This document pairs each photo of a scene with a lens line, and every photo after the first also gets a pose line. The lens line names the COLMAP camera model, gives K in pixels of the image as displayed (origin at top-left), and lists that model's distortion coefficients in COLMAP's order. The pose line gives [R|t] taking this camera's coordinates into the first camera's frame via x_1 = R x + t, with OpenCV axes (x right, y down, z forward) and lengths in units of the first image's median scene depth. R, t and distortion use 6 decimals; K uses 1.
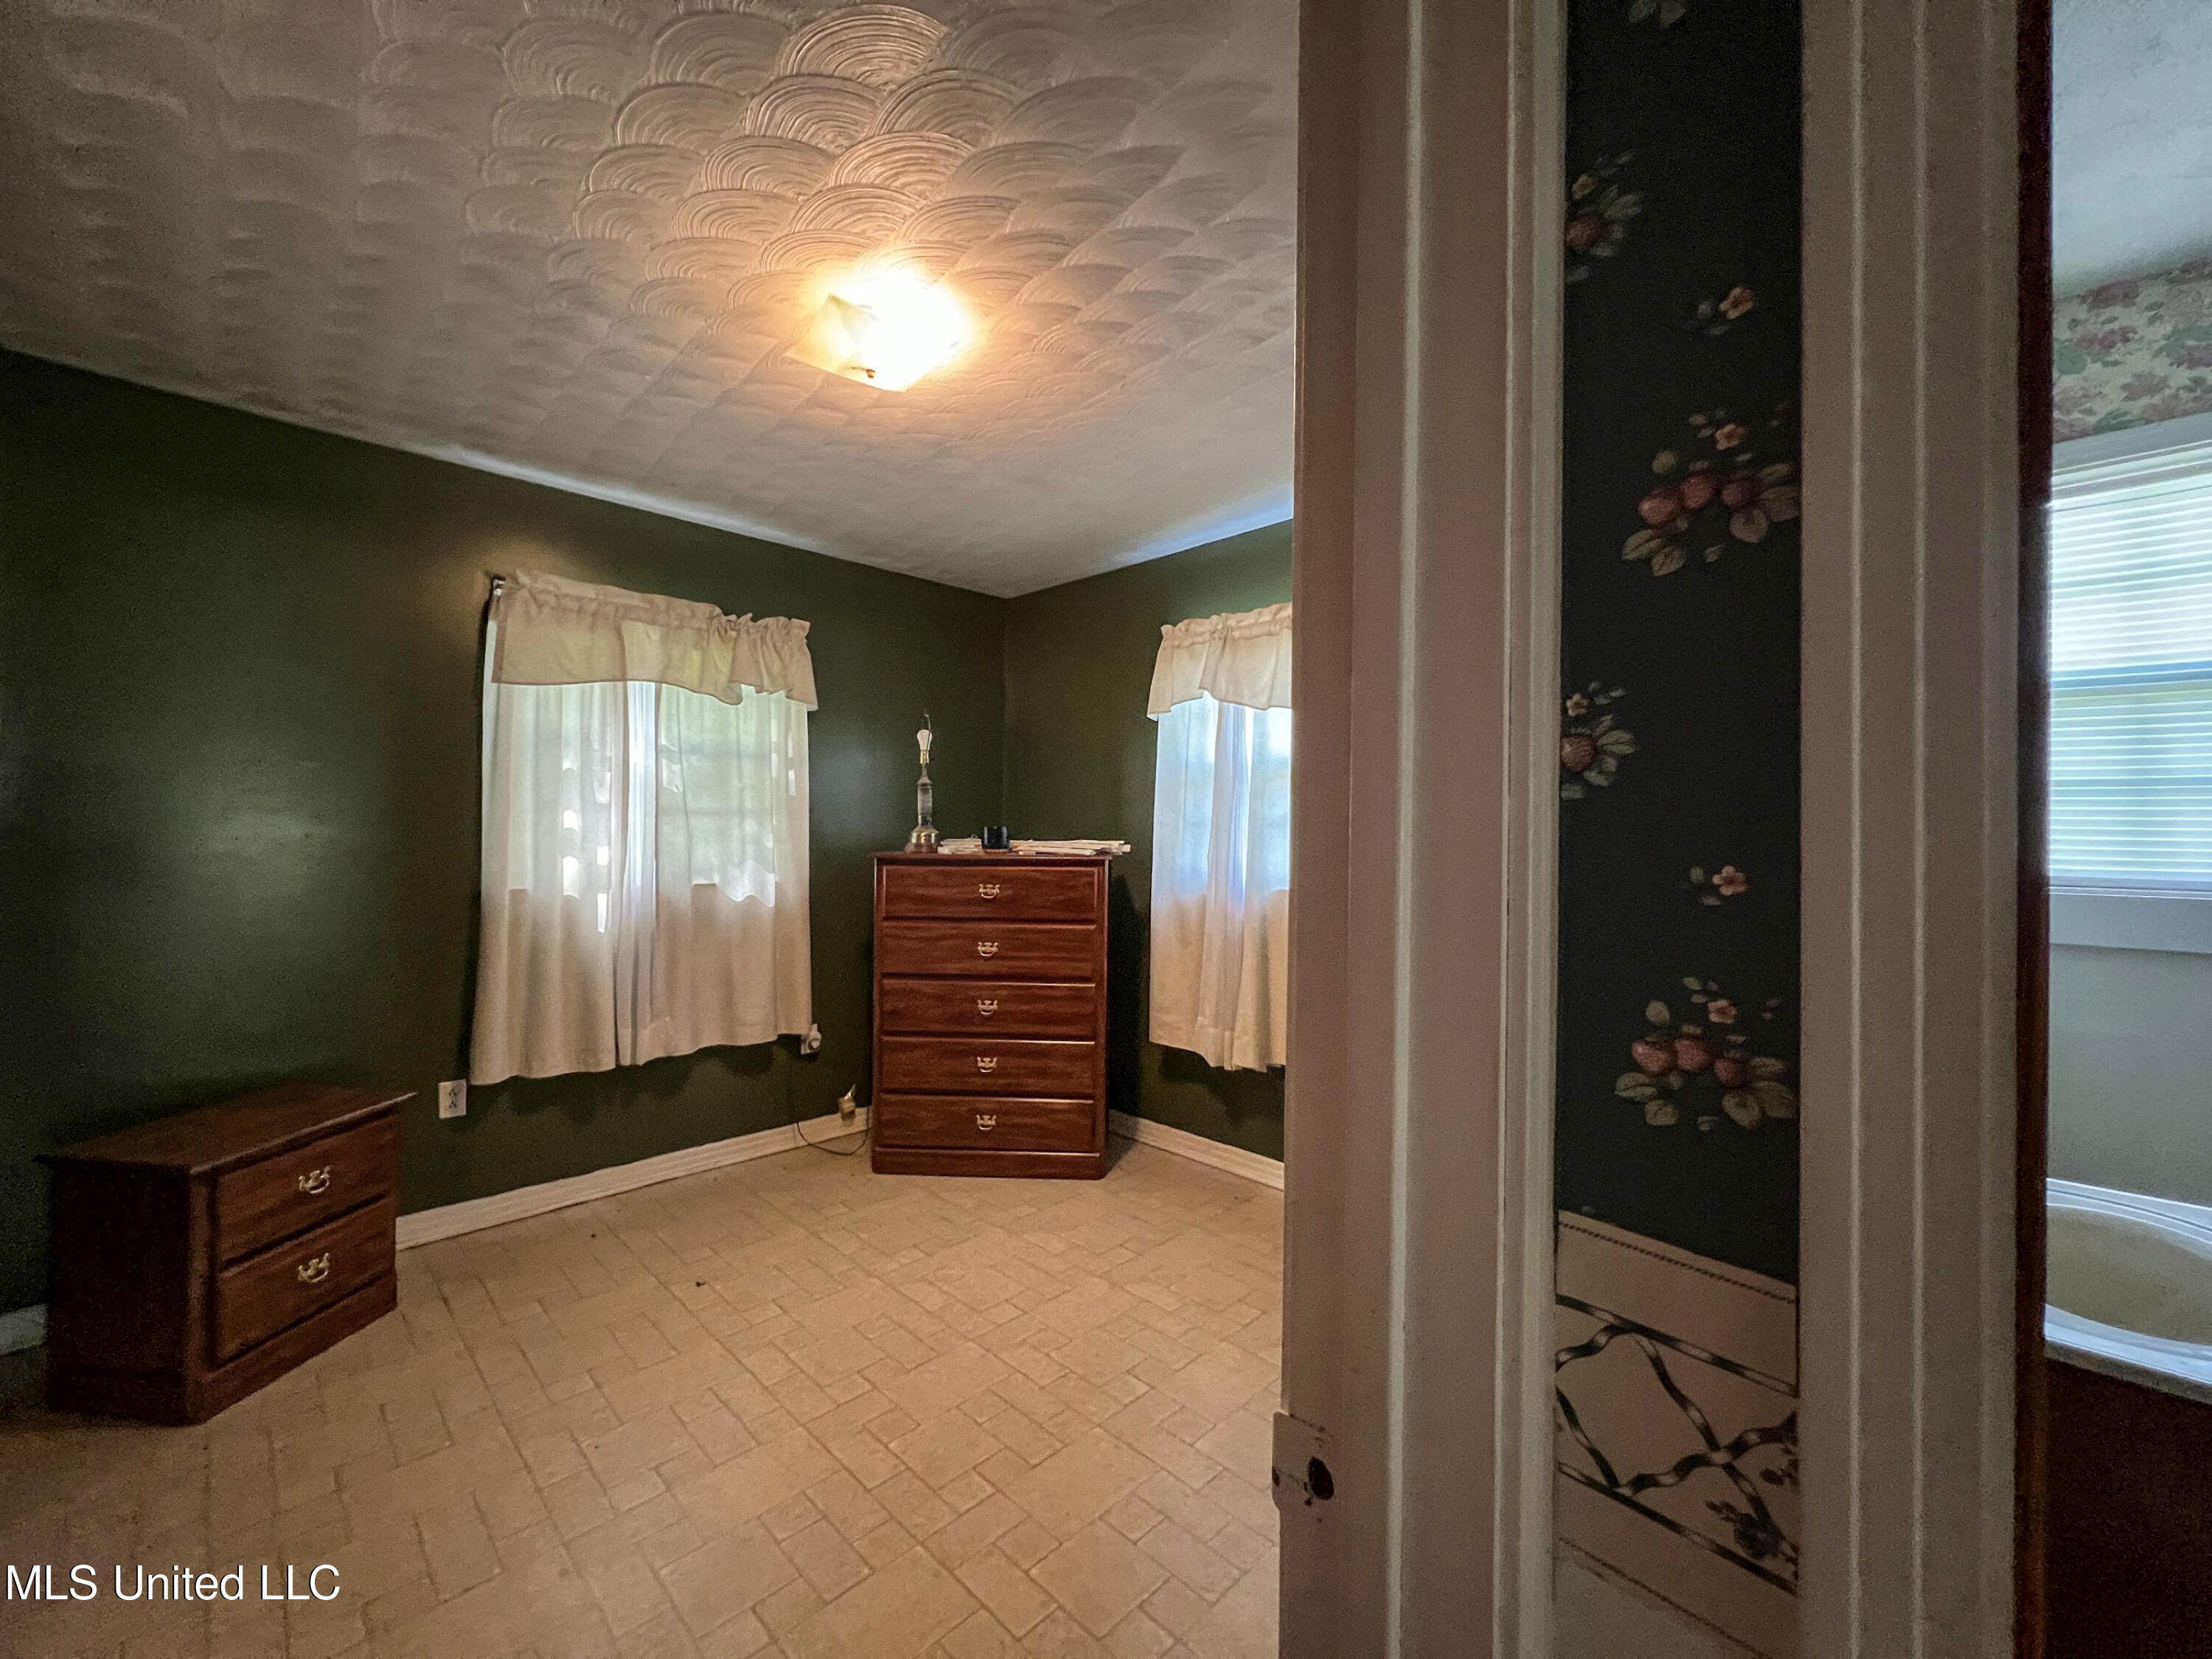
lens RADIAL K [[882.5, 0, 1099.4], [0, 882.5, 826.3], [0, 0, 1]] dist [-0.002583, 0.000374]
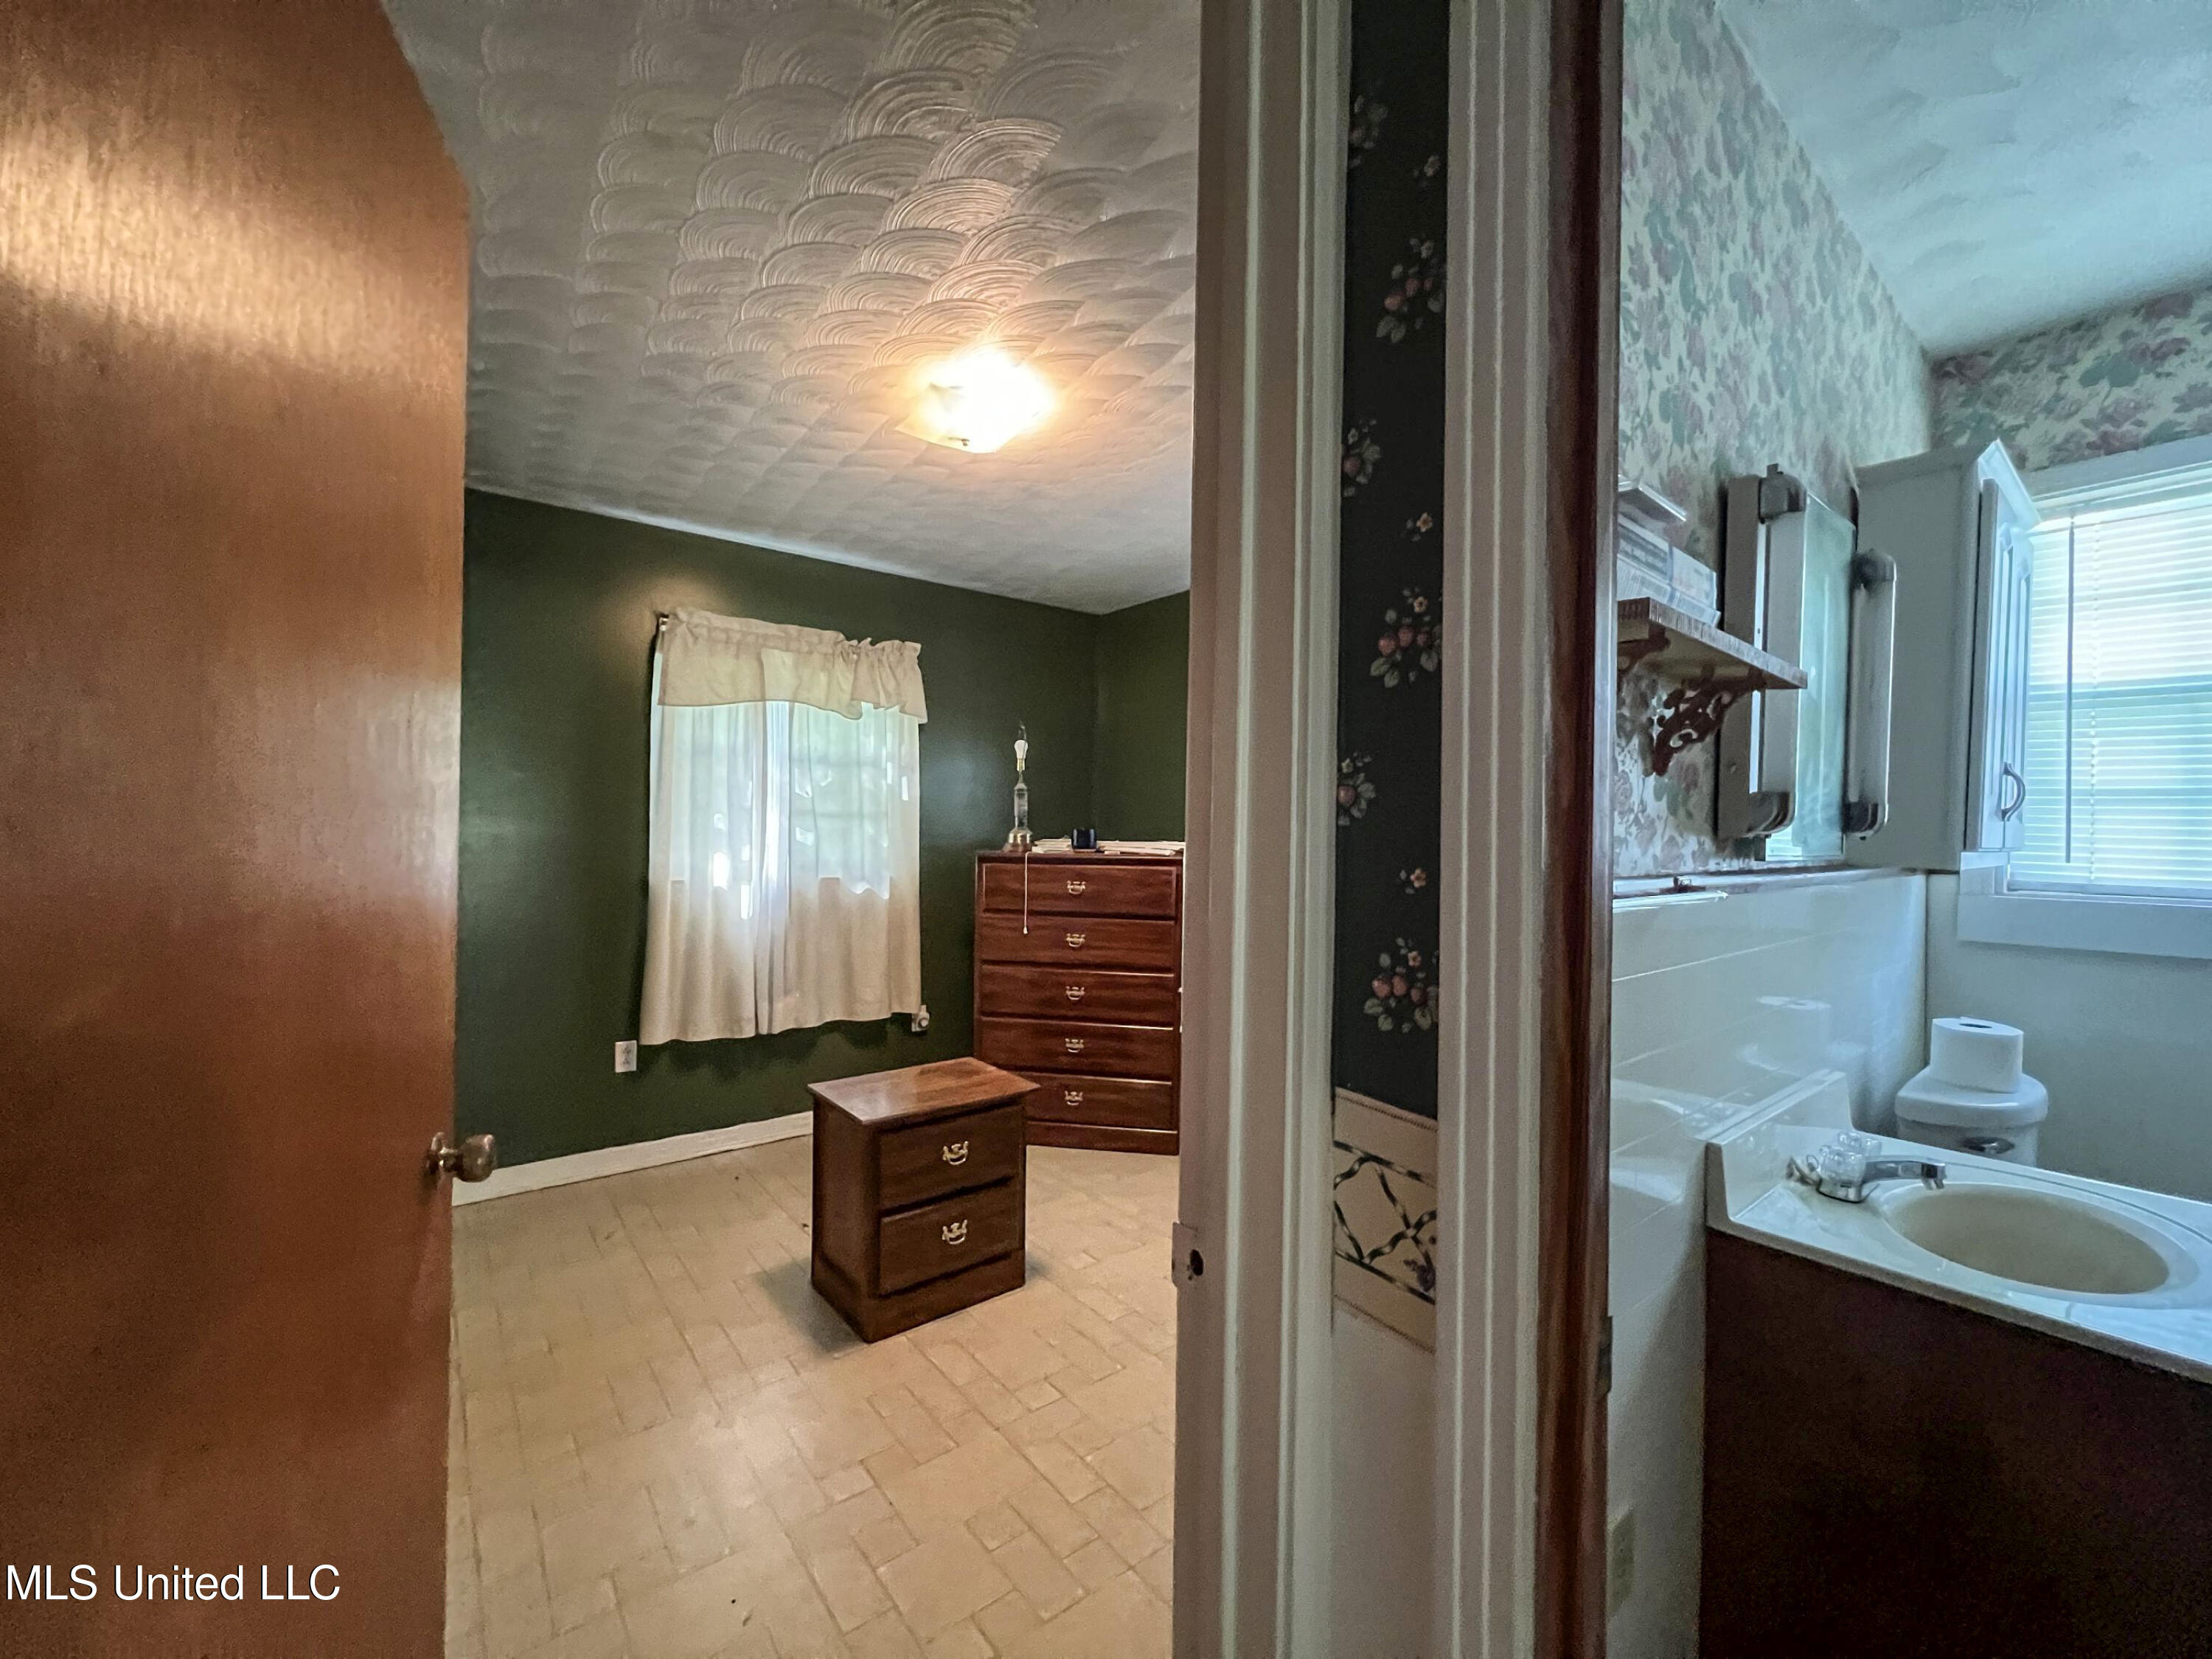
lens RADIAL K [[886.5, 0, 1105.4], [0, 886.5, 825.3], [0, 0, 1]] dist [-0.002457, 0.000514]
pose [[0.992515, 0.003951, -0.122059, 0.074299], [-0.003905, 0.999992, 0.000620, -0.007600], [0.122060, -0.000138, 0.992523, -0.150985]]
